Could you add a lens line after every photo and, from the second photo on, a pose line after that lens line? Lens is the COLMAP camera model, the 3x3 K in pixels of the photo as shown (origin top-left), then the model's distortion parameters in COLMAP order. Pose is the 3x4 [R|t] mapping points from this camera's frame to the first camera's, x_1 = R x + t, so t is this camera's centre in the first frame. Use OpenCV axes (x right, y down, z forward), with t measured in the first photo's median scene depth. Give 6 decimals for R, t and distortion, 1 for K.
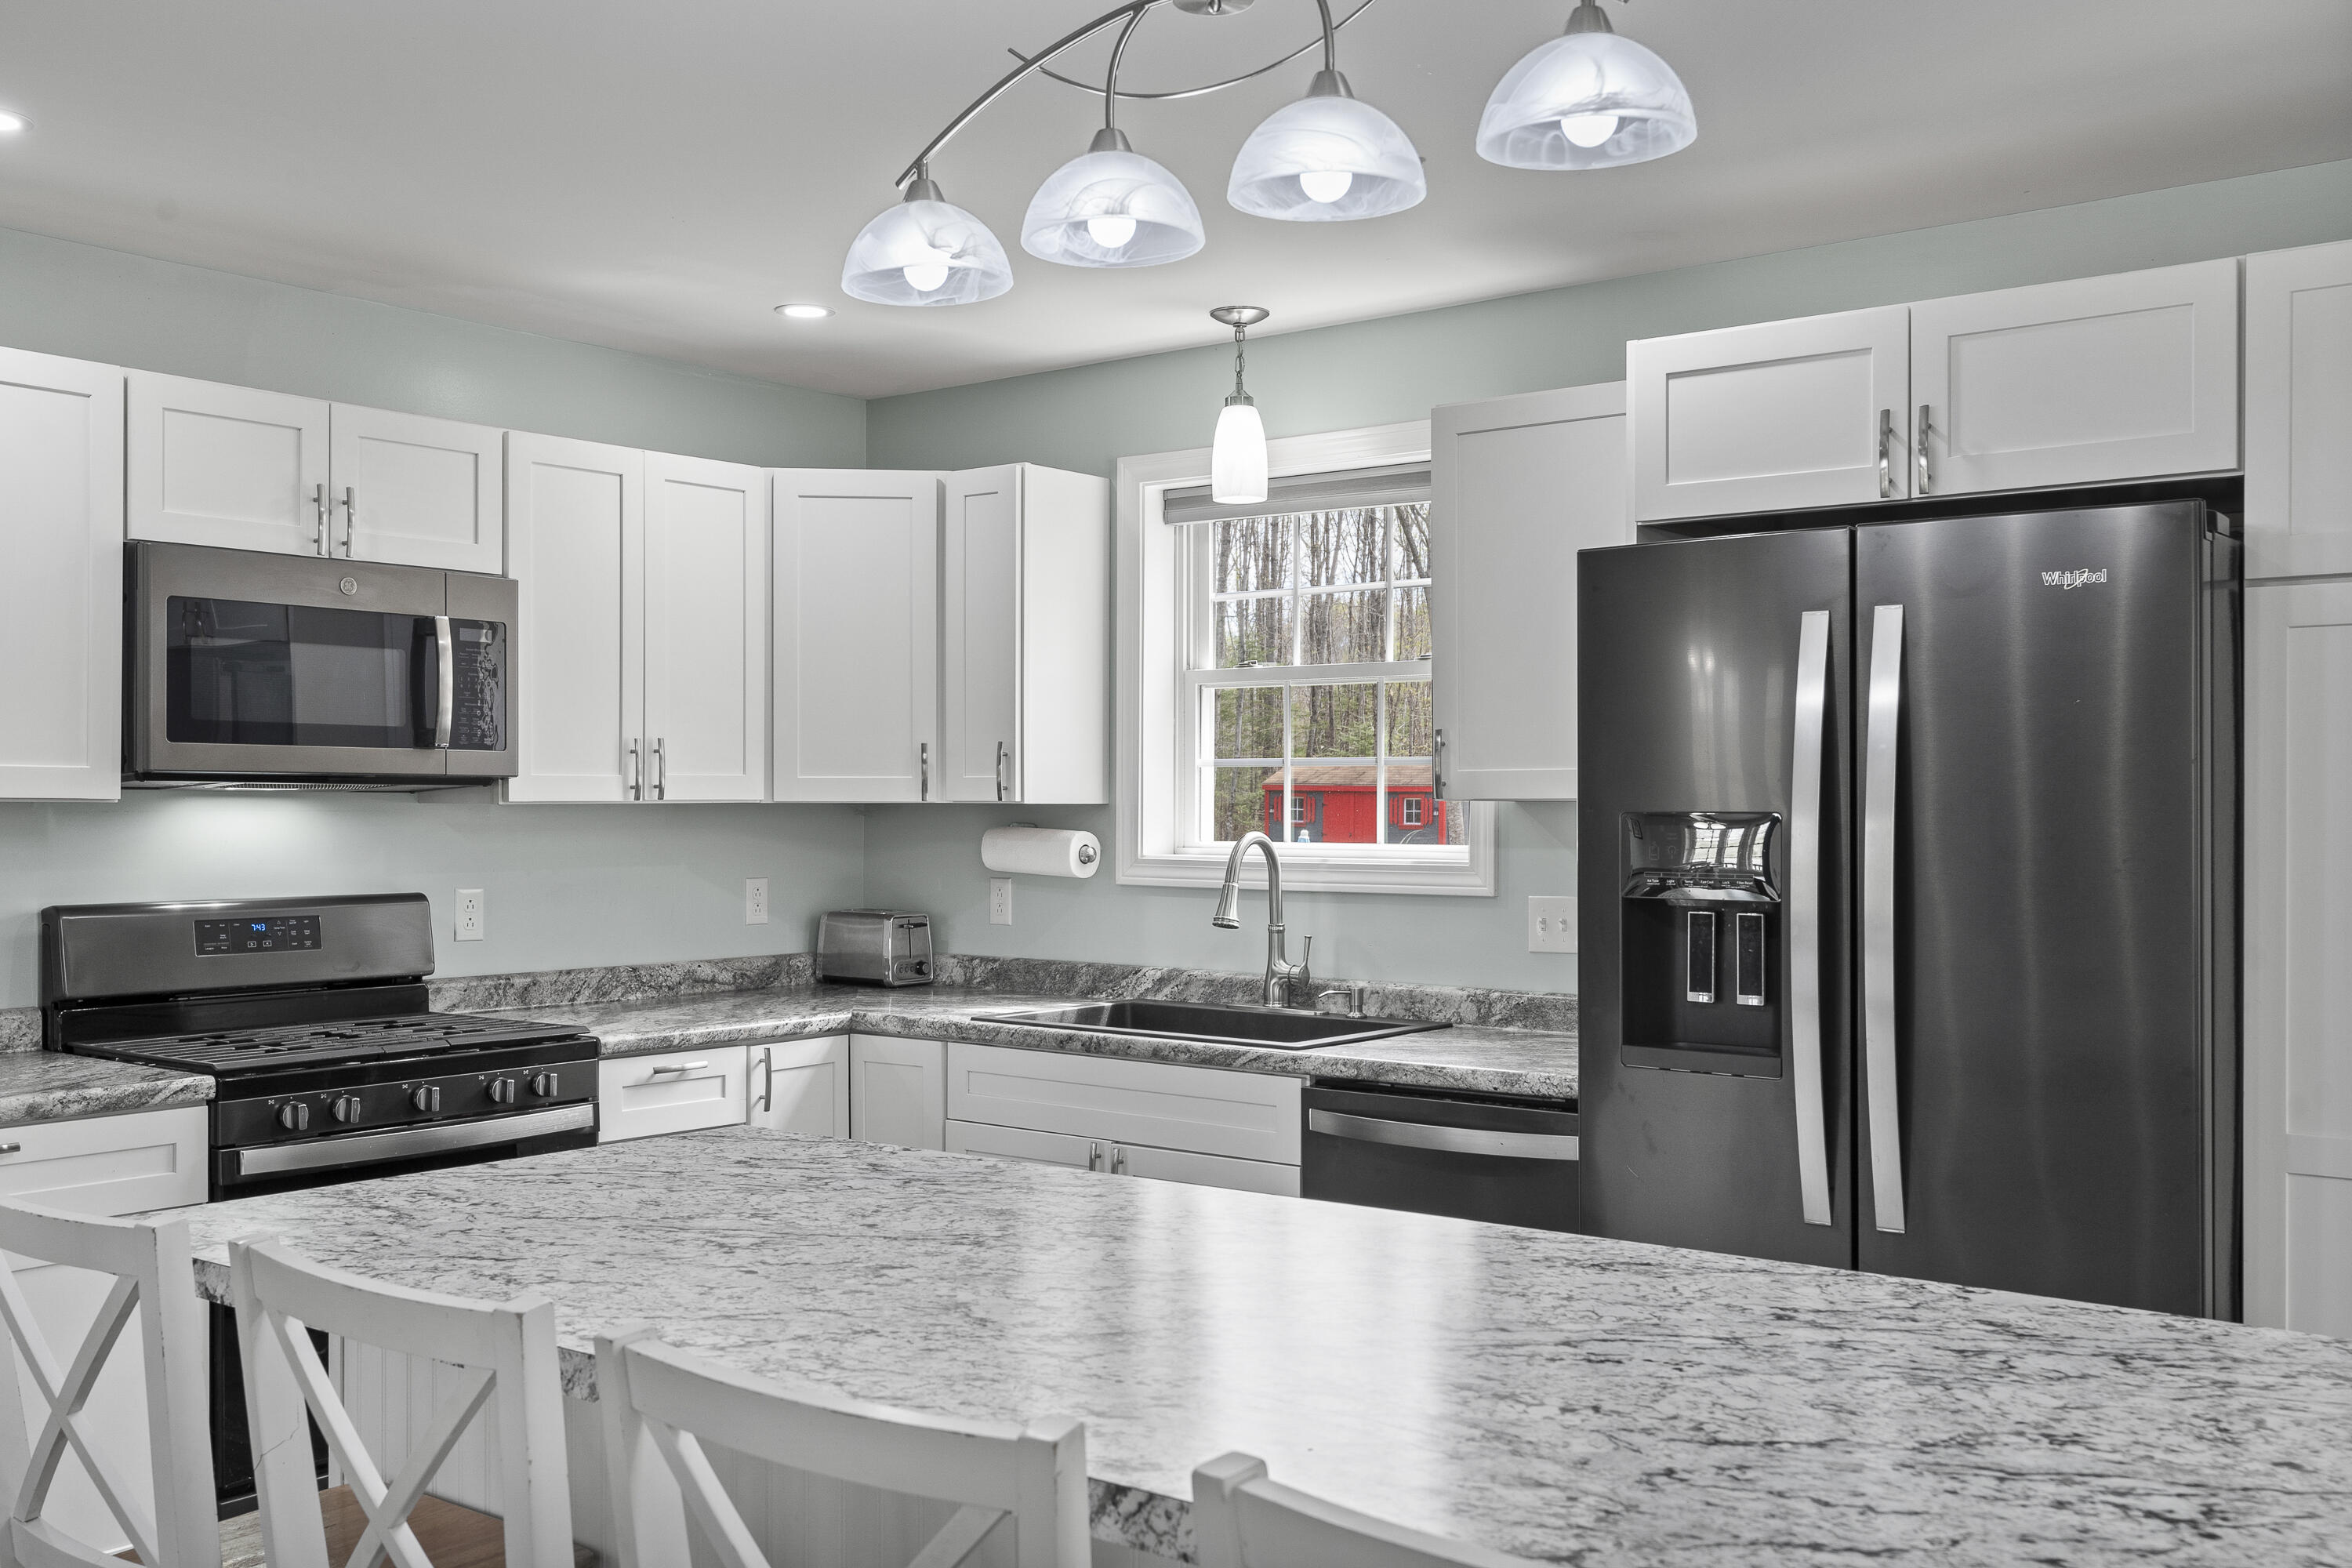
lens RADIAL K [[2163.0, 0, 1169.1], [0, 2163.0, 794.9], [0, 0, 1]] dist [0.016948, 0.000000]
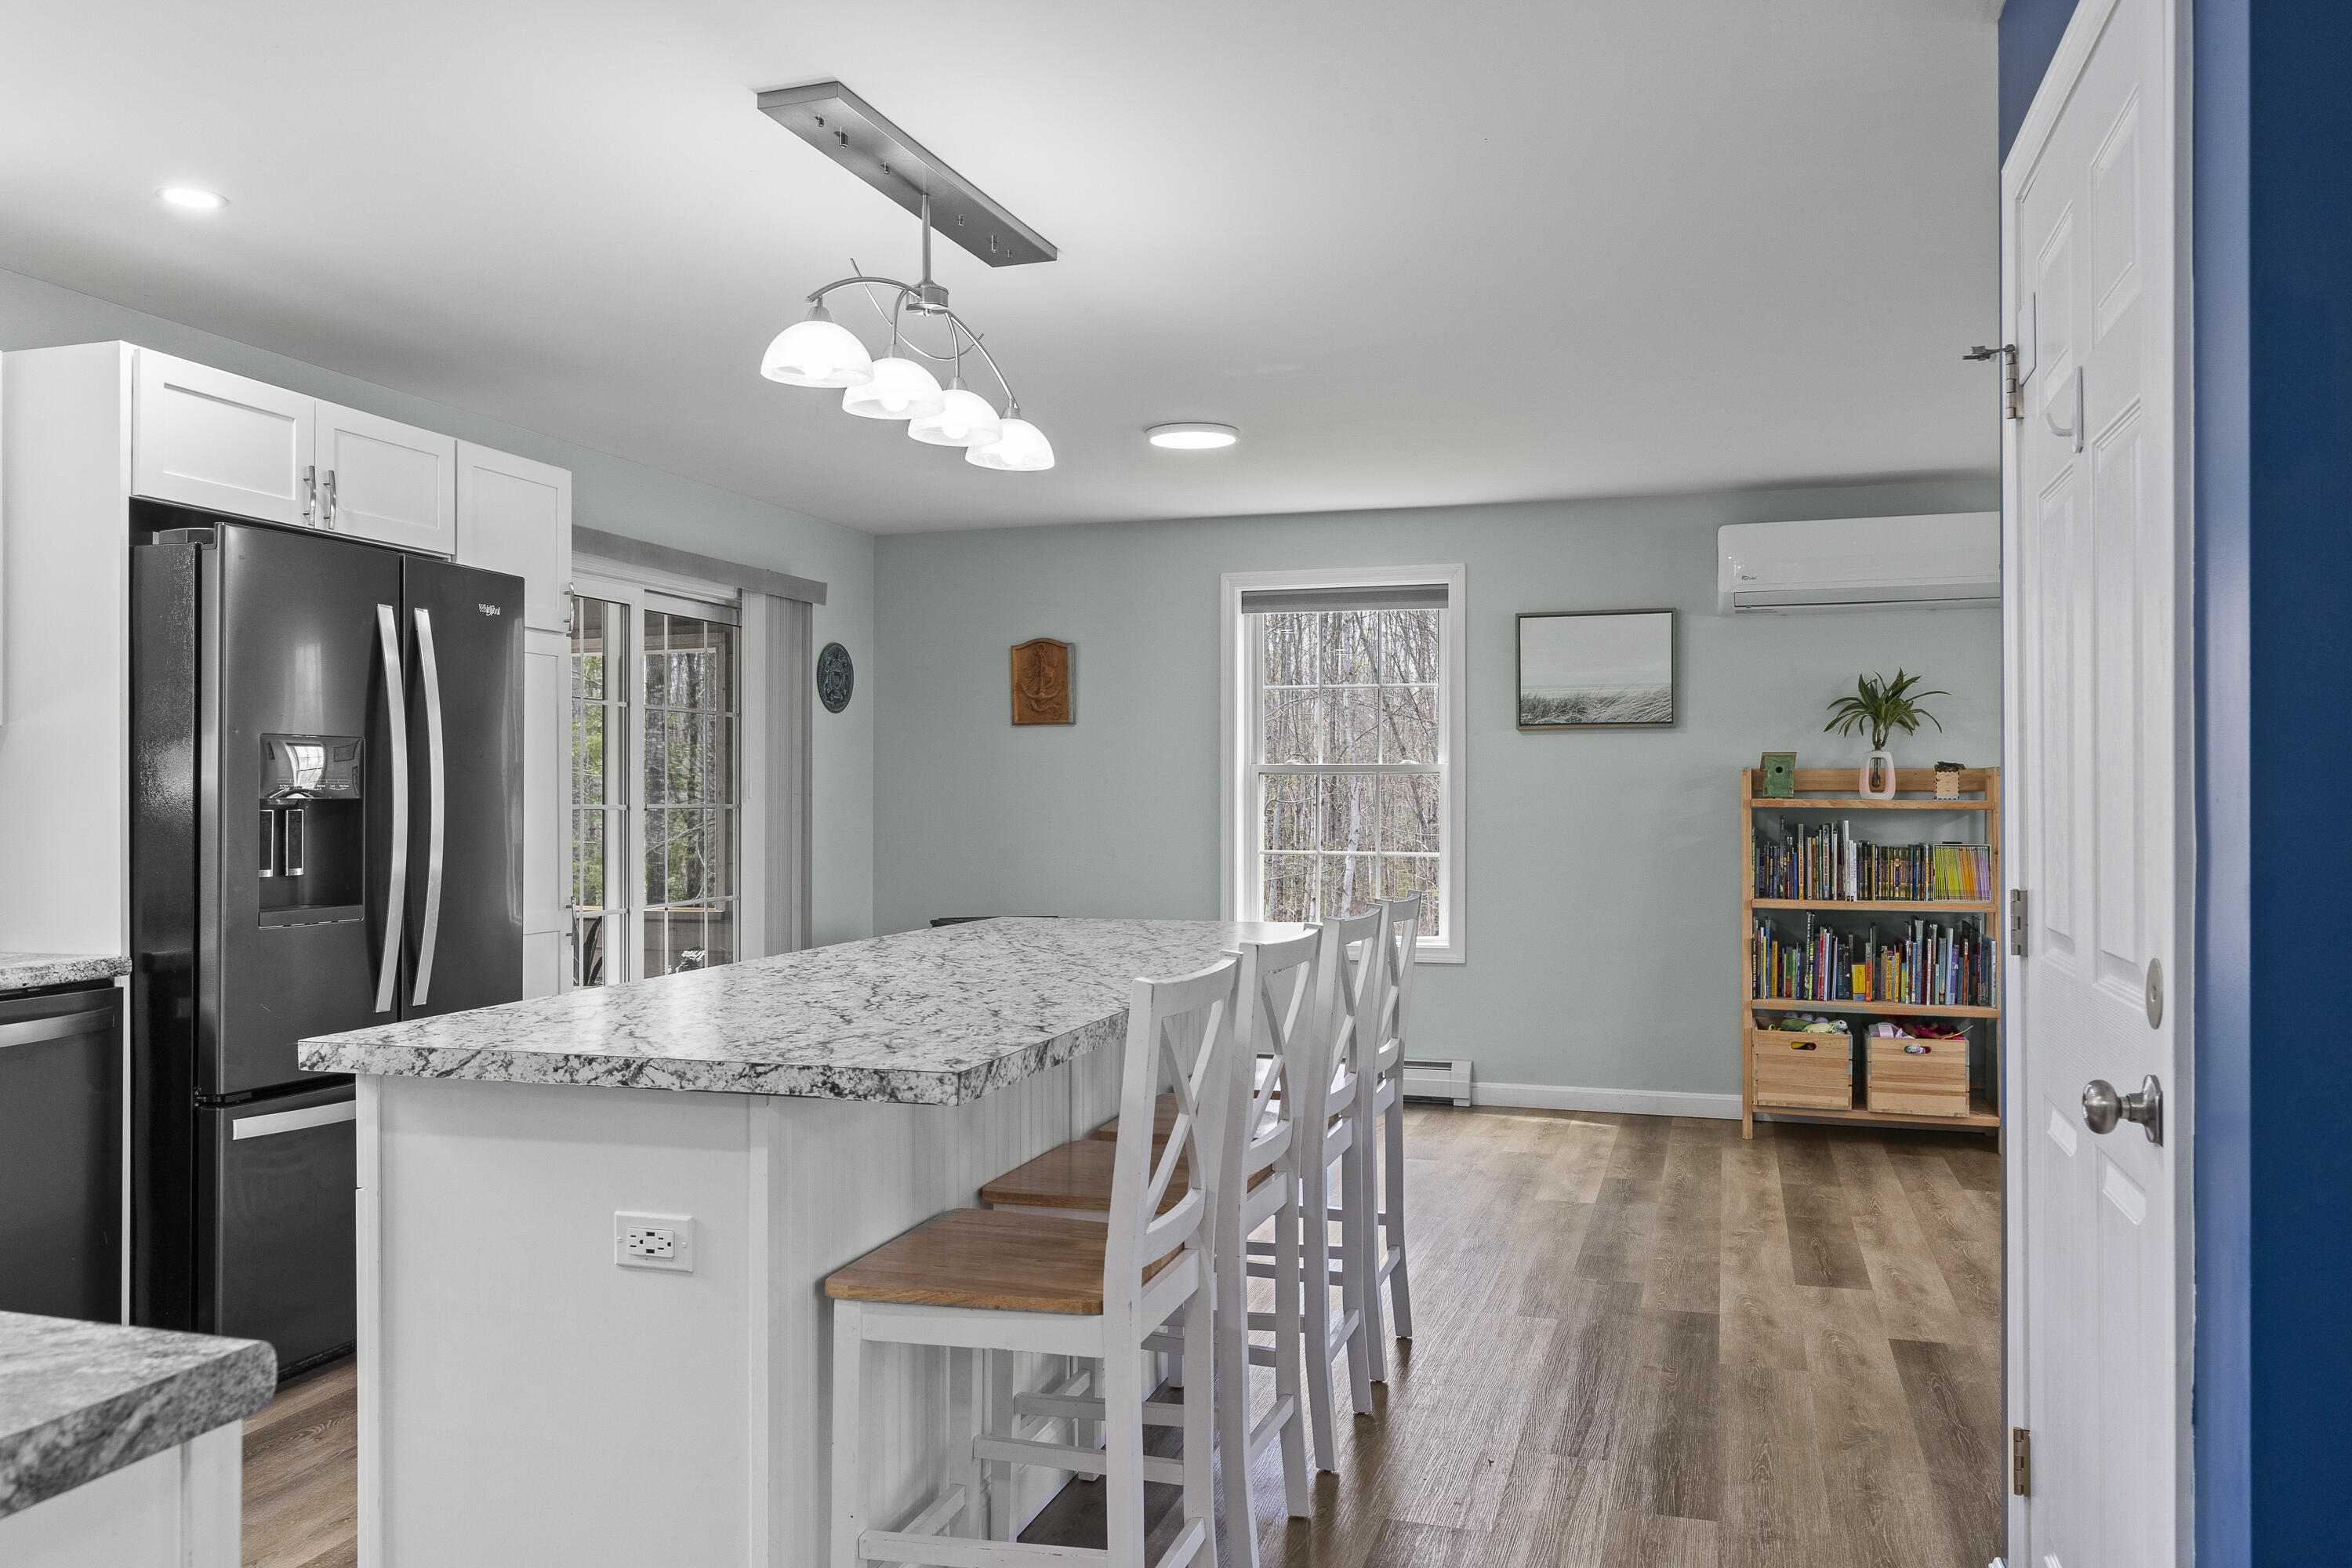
lens RADIAL K [[1719.3, 0, 1166.3], [0, 1719.3, 783.8], [0, 0, 1]] dist [-0.005854, 0.001714]
pose [[-0.352461, 0.003551, 0.935820, -1.067670], [-0.007231, 0.999953, -0.006518, 0.045612], [-0.935799, -0.009064, -0.352418, 0.963034]]
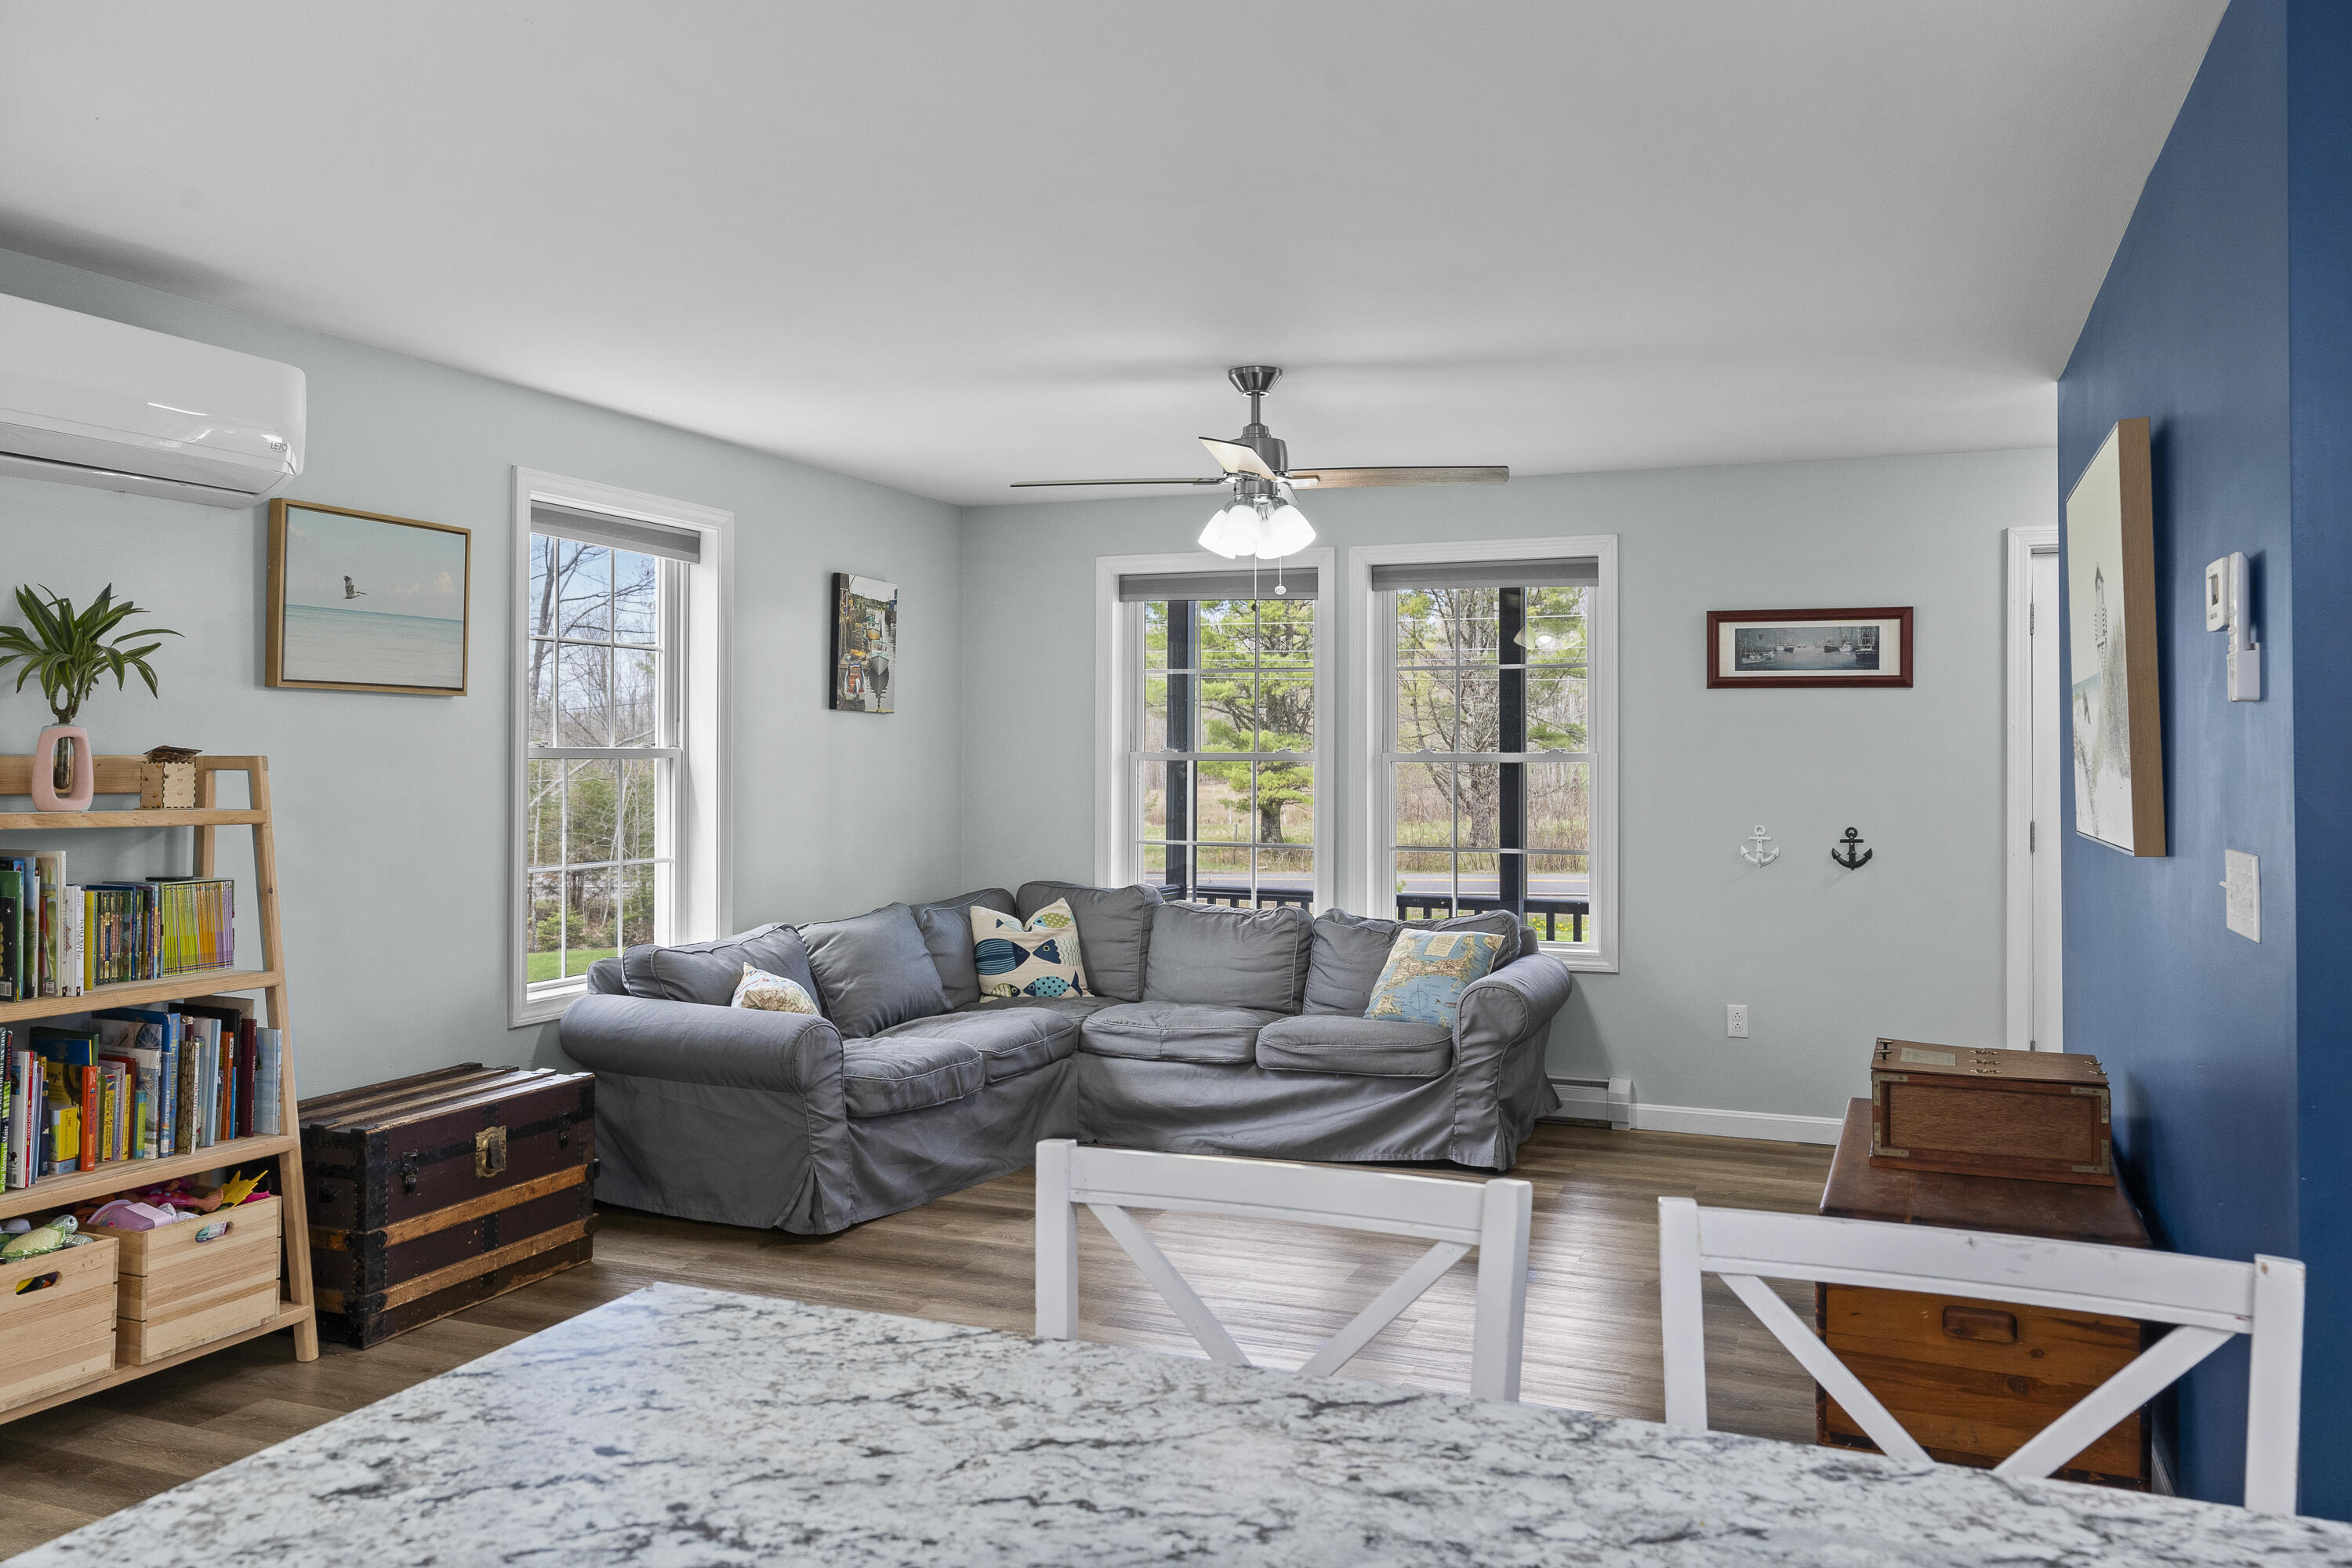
lens RADIAL K [[1780.0, 0, 1186.4], [0, 1780.0, 720.7], [0, 0, 1]] dist [0.005203, -0.002244]
pose [[-0.957566, -0.013059, -0.287917, 0.227029], [-0.004599, 0.999538, -0.030038, 0.015485], [0.288176, -0.027439, -0.957184, 0.819719]]
